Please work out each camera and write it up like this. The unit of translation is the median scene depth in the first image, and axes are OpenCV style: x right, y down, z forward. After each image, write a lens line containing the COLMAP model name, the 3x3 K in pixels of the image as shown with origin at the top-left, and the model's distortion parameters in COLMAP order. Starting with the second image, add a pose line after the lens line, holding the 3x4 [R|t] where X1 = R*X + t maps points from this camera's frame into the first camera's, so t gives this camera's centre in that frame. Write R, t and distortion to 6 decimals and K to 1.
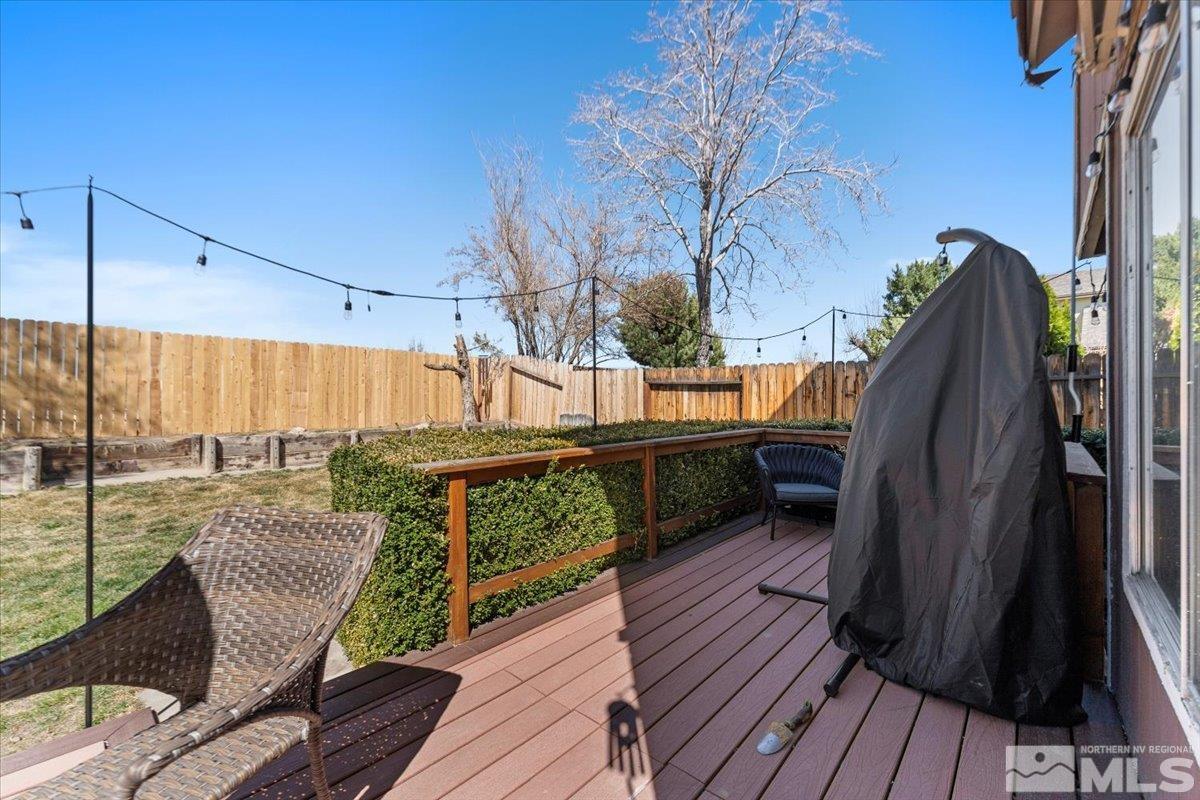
lens RADIAL K [[485.8, 0, 602.9], [0, 485.8, 405.4], [0, 0, 1]] dist [-0.000022, 0.000169]
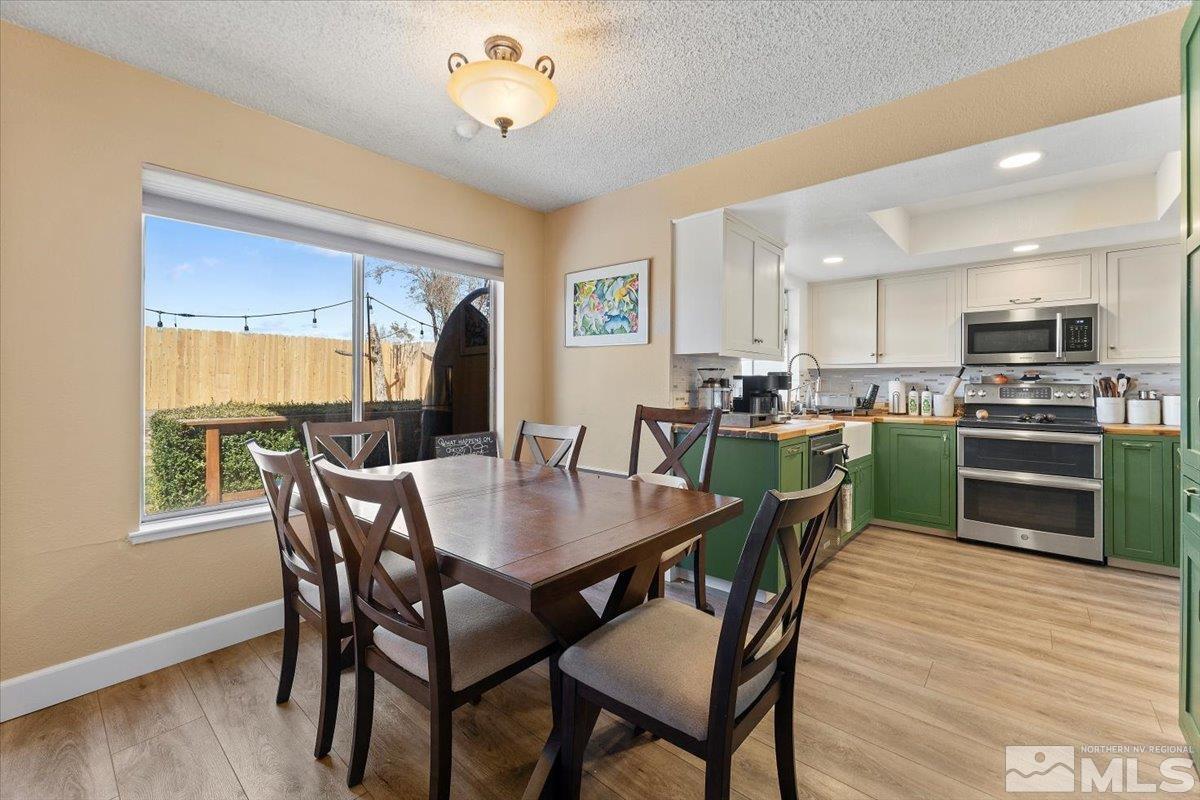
lens RADIAL K [[495.5, 0, 593.2], [0, 495.5, 384.3], [0, 0, 1]] dist [-0.000768, -0.000023]
pose [[0.999943, 0.004992, 0.009472, 0.266243], [-0.004922, 0.999961, -0.007338, 0.000143], [-0.009508, 0.007291, 0.999928, -0.195675]]
